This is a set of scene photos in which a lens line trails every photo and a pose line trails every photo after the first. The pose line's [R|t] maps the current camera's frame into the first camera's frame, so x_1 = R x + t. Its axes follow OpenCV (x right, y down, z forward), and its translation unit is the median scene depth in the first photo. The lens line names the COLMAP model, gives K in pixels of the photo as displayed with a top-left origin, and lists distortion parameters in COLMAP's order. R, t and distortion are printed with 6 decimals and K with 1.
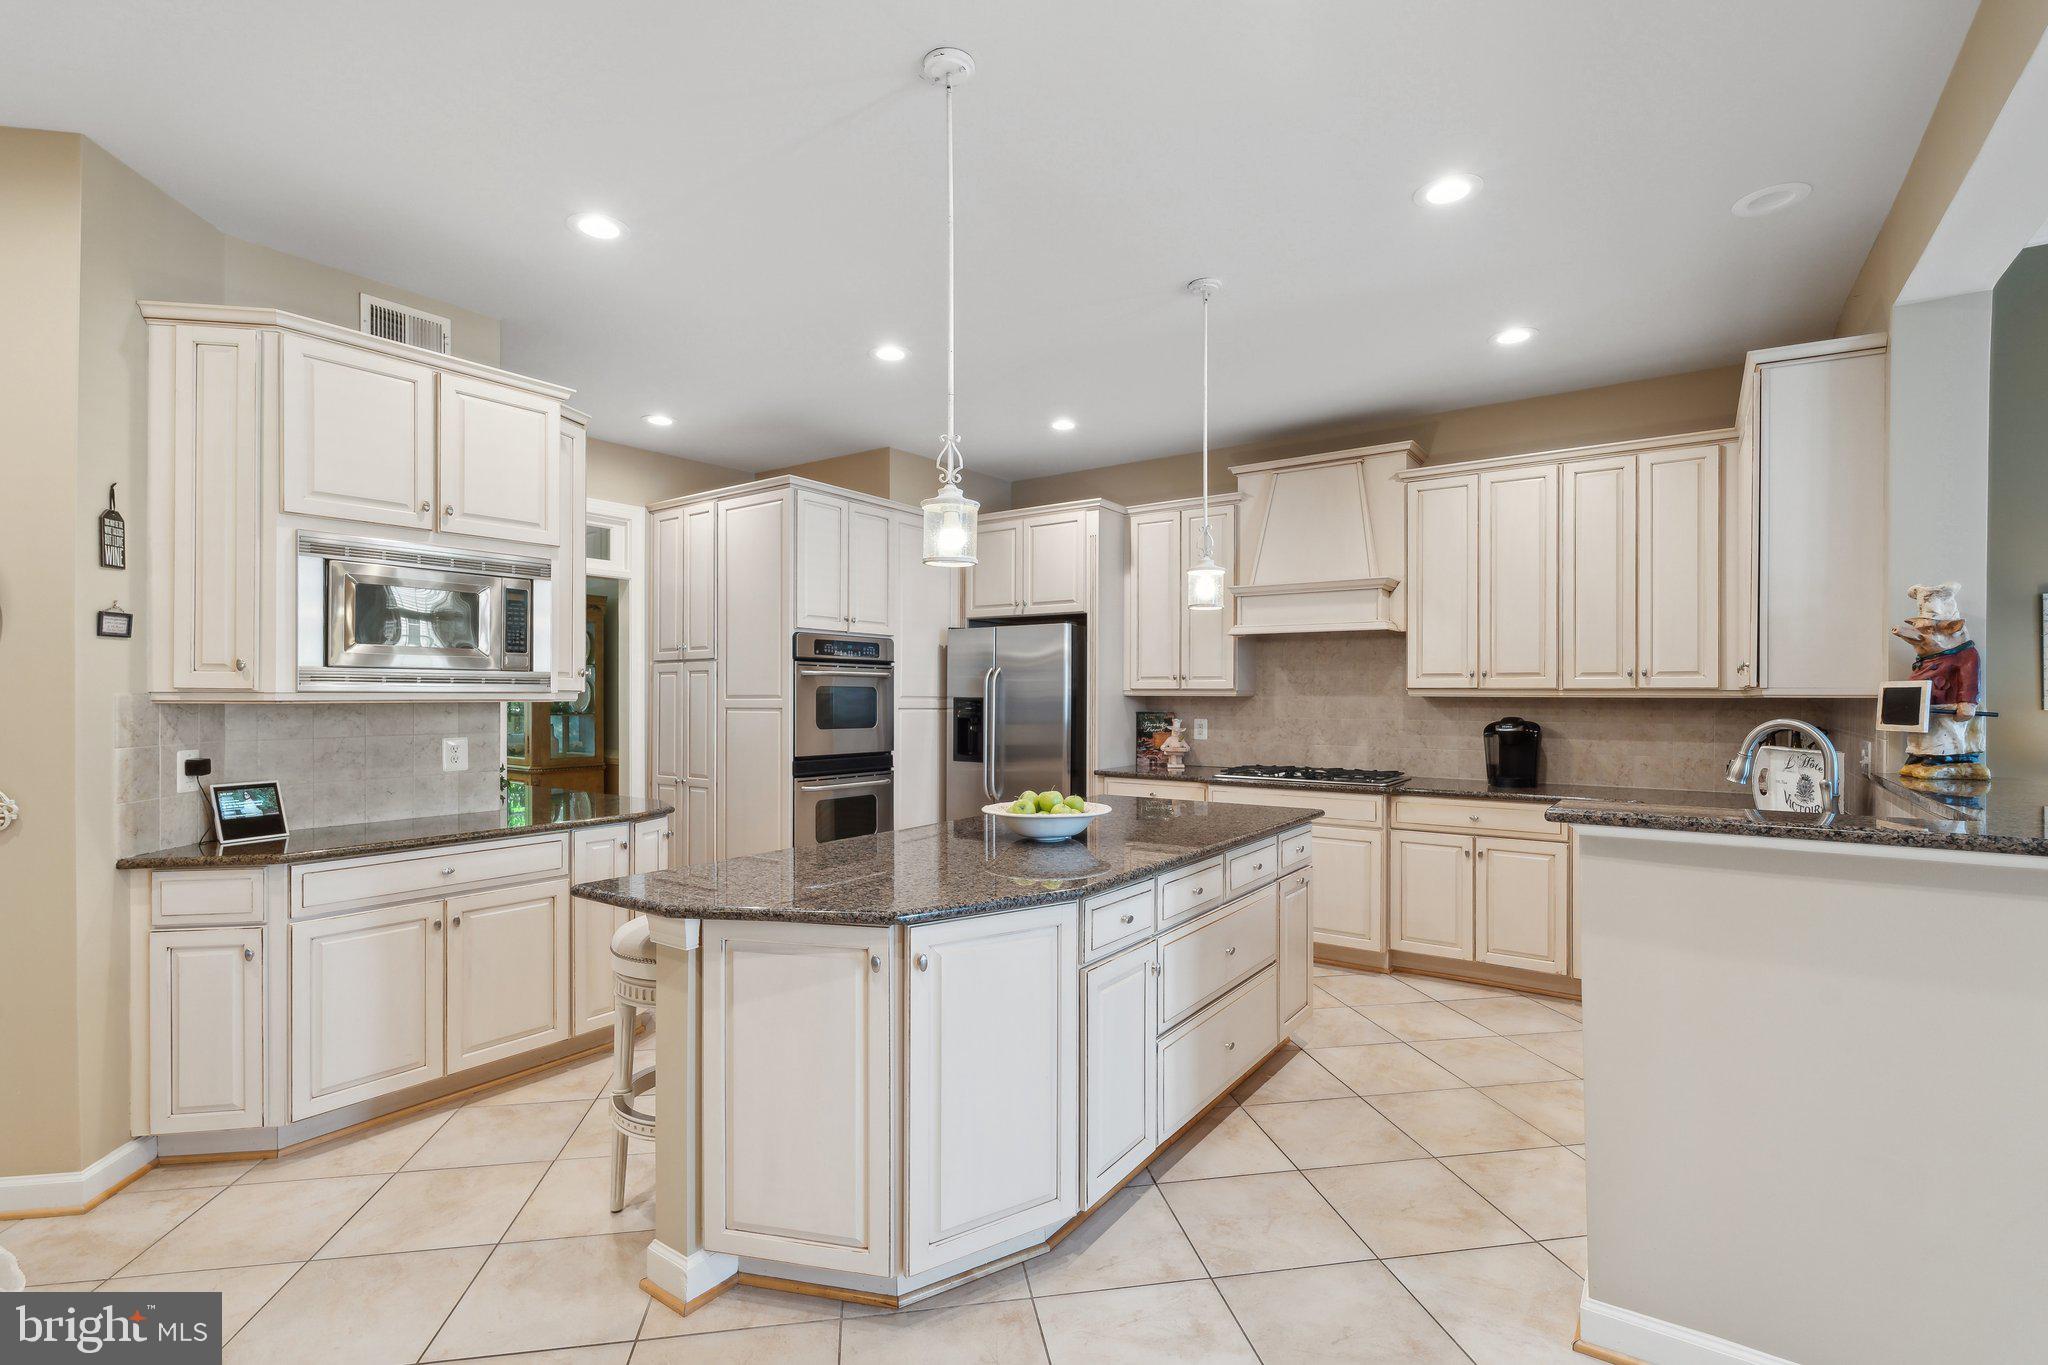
lens RADIAL K [[943.0, 0, 1024.0], [0, 943.0, 682.5], [0, 0, 1]] dist [0.001492, 0.000196]
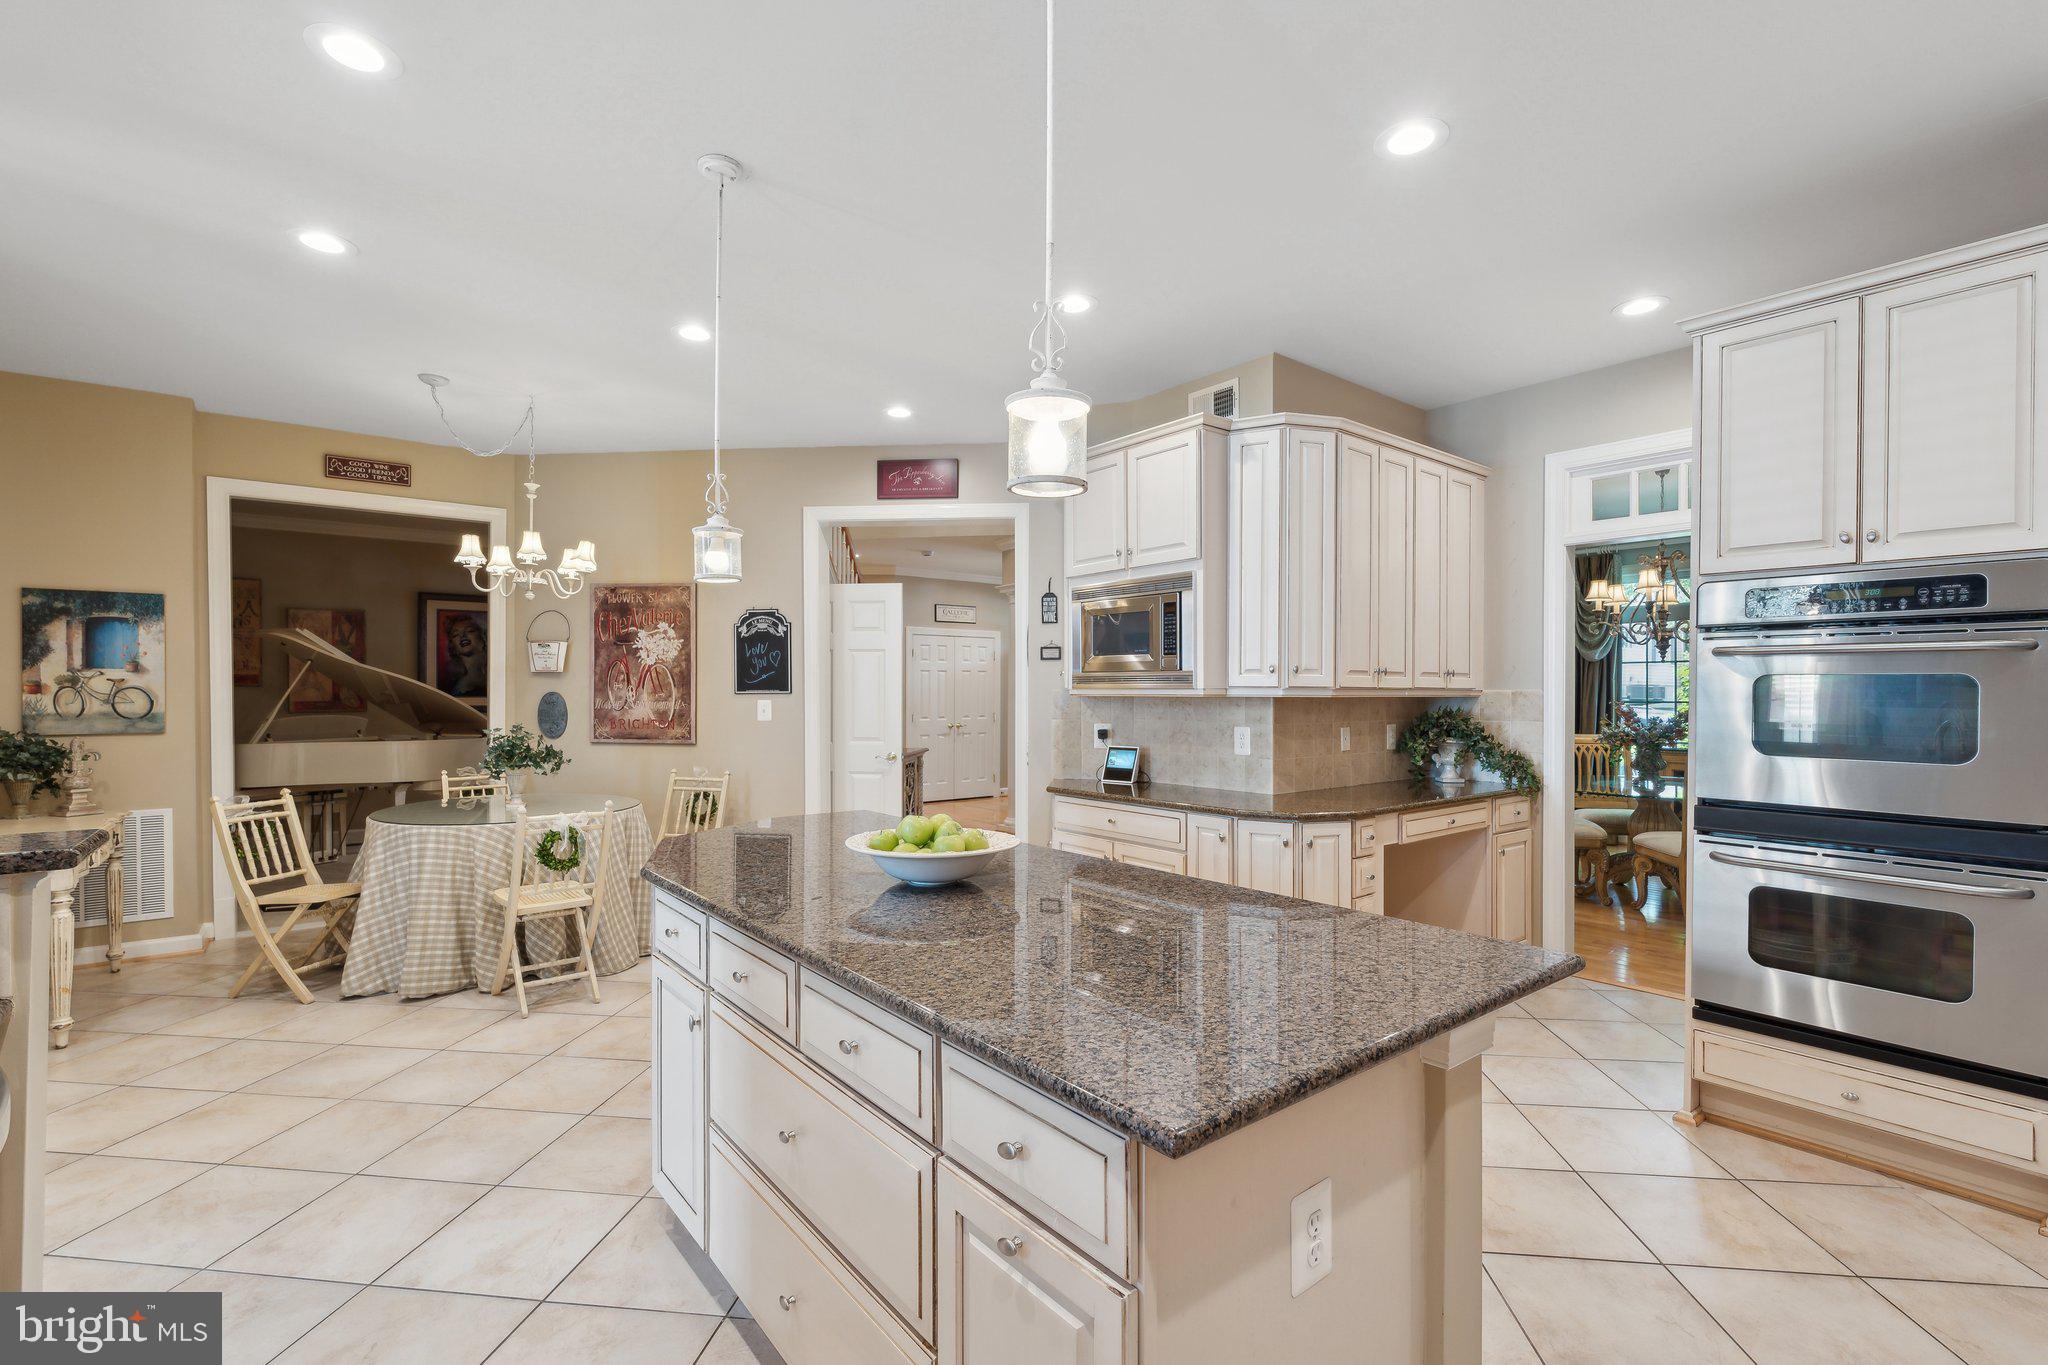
lens RADIAL K [[894.3, 0, 1024.0], [0, 894.3, 682.5], [0, 0, 1]] dist [-0.000948, 0.000011]
pose [[-0.269808, -0.008677, -0.962875, 0.411605], [0.011663, 0.999857, -0.012278, 0.009784], [0.962844, -0.014542, -0.269668, 0.769309]]
